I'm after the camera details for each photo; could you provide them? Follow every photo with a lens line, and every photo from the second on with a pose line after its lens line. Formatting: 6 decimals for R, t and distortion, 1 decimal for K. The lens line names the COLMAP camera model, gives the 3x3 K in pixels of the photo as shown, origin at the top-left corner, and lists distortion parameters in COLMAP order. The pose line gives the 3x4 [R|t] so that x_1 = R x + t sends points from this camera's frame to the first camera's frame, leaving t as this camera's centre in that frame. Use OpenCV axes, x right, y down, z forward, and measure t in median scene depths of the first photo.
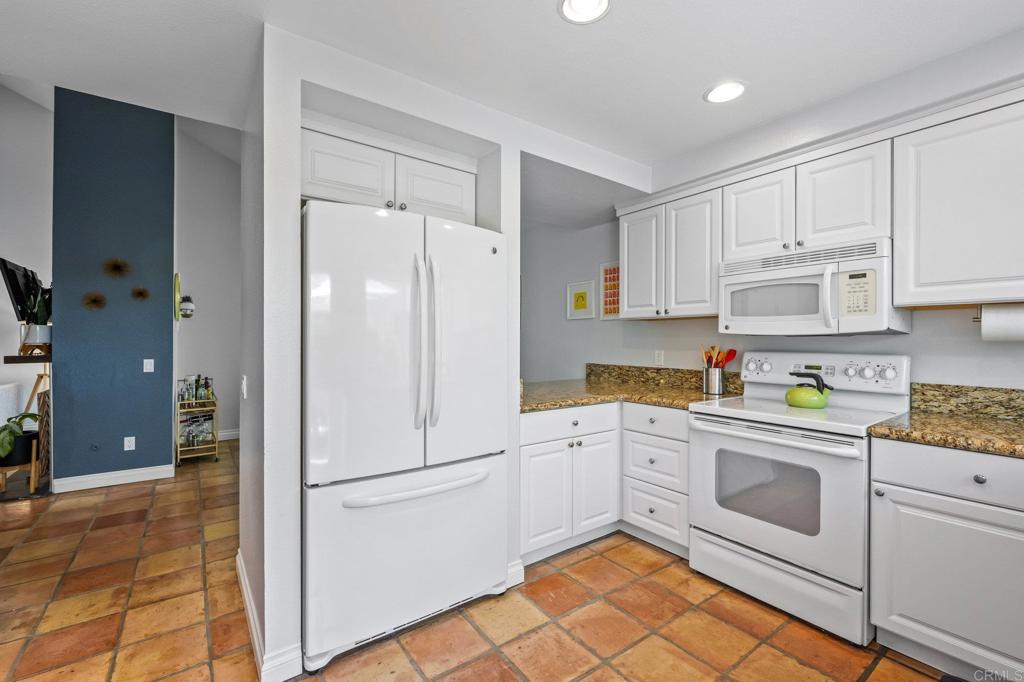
lens RADIAL K [[436.7, 0, 510.7], [0, 436.7, 339.7], [0, 0, 1]] dist [0.000191, -0.000188]
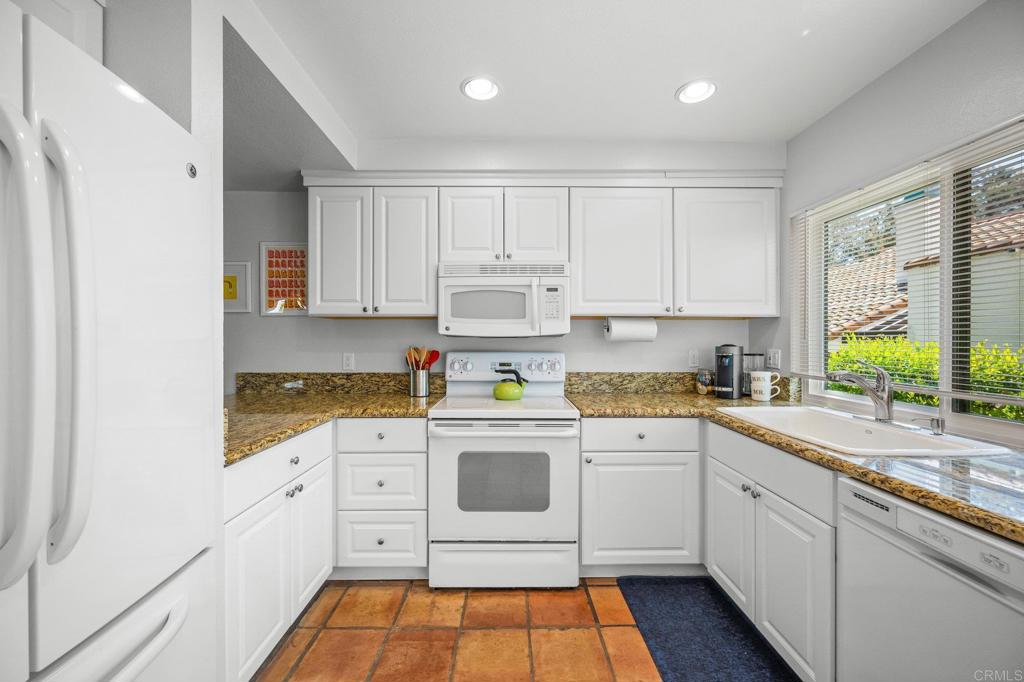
lens RADIAL K [[407.3, 0, 511.1], [0, 407.3, 341.9], [0, 0, 1]] dist [-0.000983, -0.000488]
pose [[0.585183, -0.002925, 0.810896, -0.193637], [0.001331, 0.999996, 0.002647, 0.000217], [-0.810900, -0.000469, 0.585184, 0.371721]]
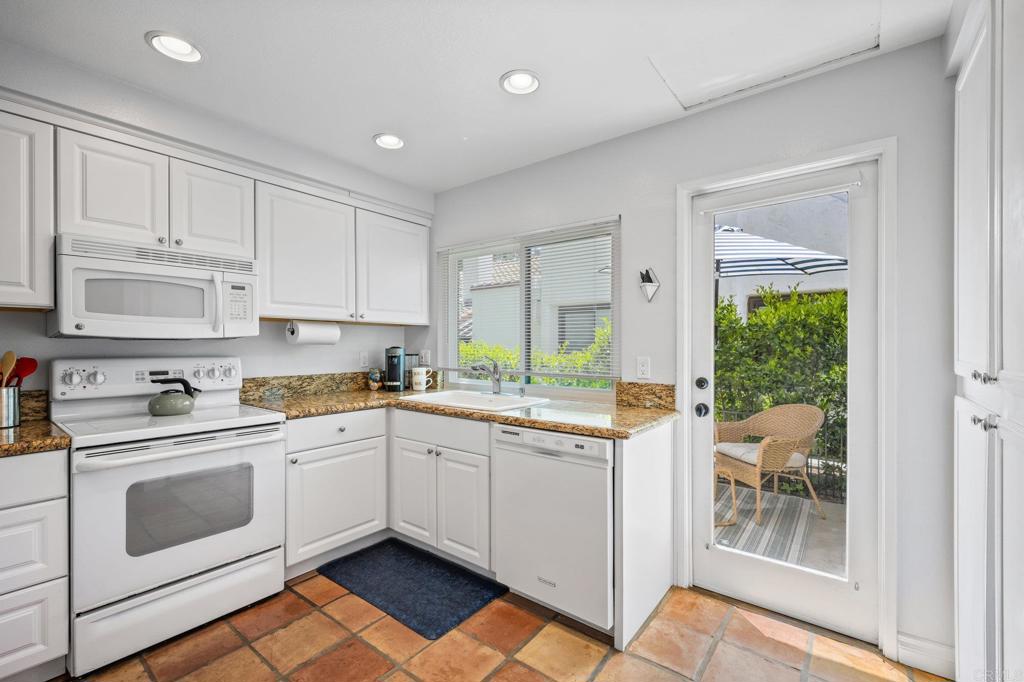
lens RADIAL K [[436.7, 0, 517.2], [0, 436.7, 345.2], [0, 0, 1]] dist [0.000191, -0.000188]
pose [[-0.268085, -0.002688, 0.963392, -0.447018], [0.001645, 0.999993, 0.003248, 0.001934], [-0.963394, 0.002455, -0.268078, 0.540659]]
